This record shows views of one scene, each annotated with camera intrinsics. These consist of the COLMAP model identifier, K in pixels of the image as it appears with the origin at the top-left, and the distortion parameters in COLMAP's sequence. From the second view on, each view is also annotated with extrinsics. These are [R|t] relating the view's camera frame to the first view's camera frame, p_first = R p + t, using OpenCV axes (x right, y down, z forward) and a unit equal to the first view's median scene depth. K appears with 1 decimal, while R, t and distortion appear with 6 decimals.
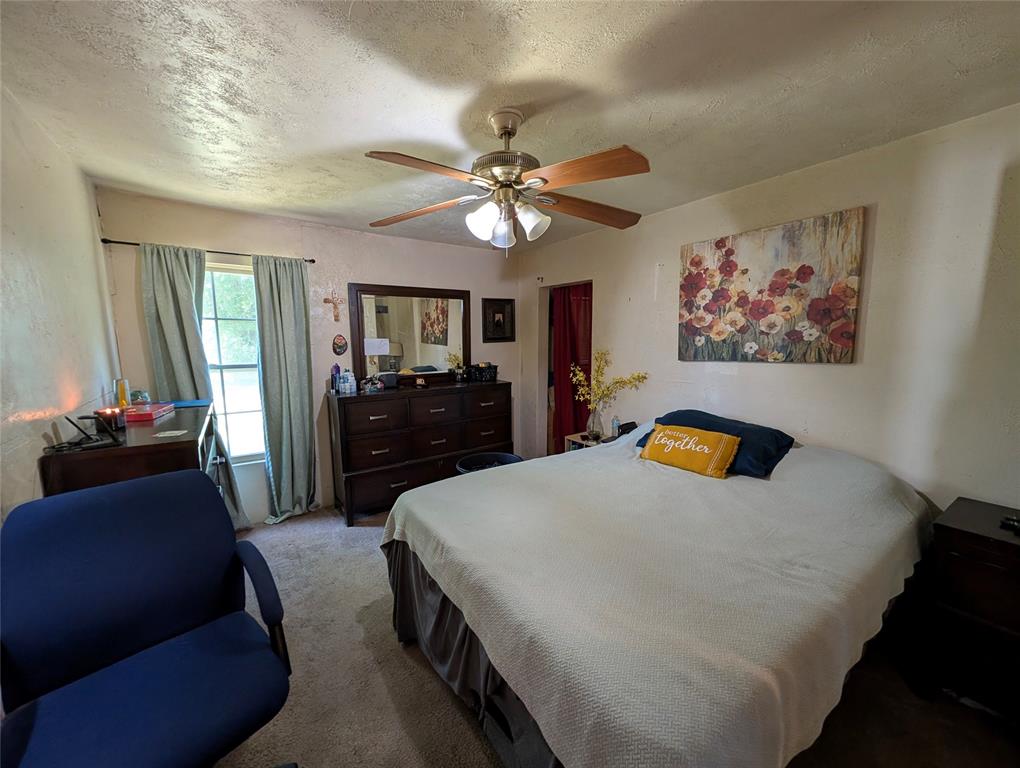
lens RADIAL K [[384.7, 0, 511.1], [0, 384.7, 382.9], [0, 0, 1]] dist [-0.002198, -0.000111]
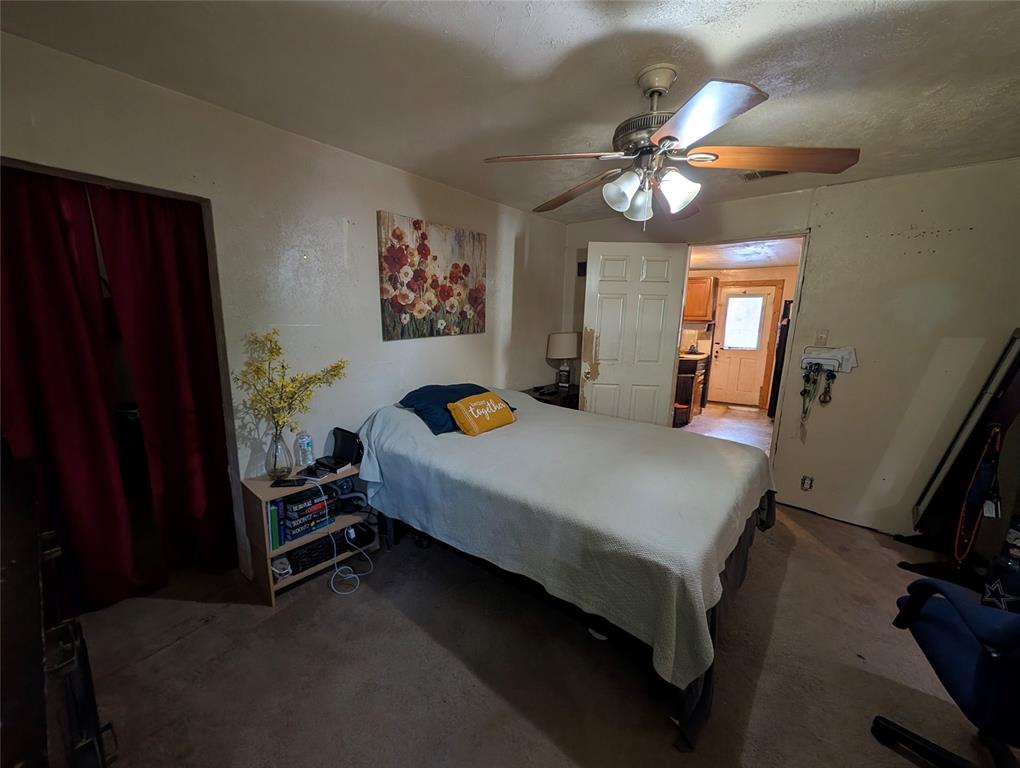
lens RADIAL K [[384.7, 0, 511.2], [0, 384.7, 383.9], [0, 0, 1]] dist [-0.002198, -0.000111]
pose [[-0.262223, -0.169771, 0.949956, -0.585074], [0.098713, 0.974521, 0.201409, -0.124681], [-0.959945, 0.146587, -0.238783, 1.059187]]
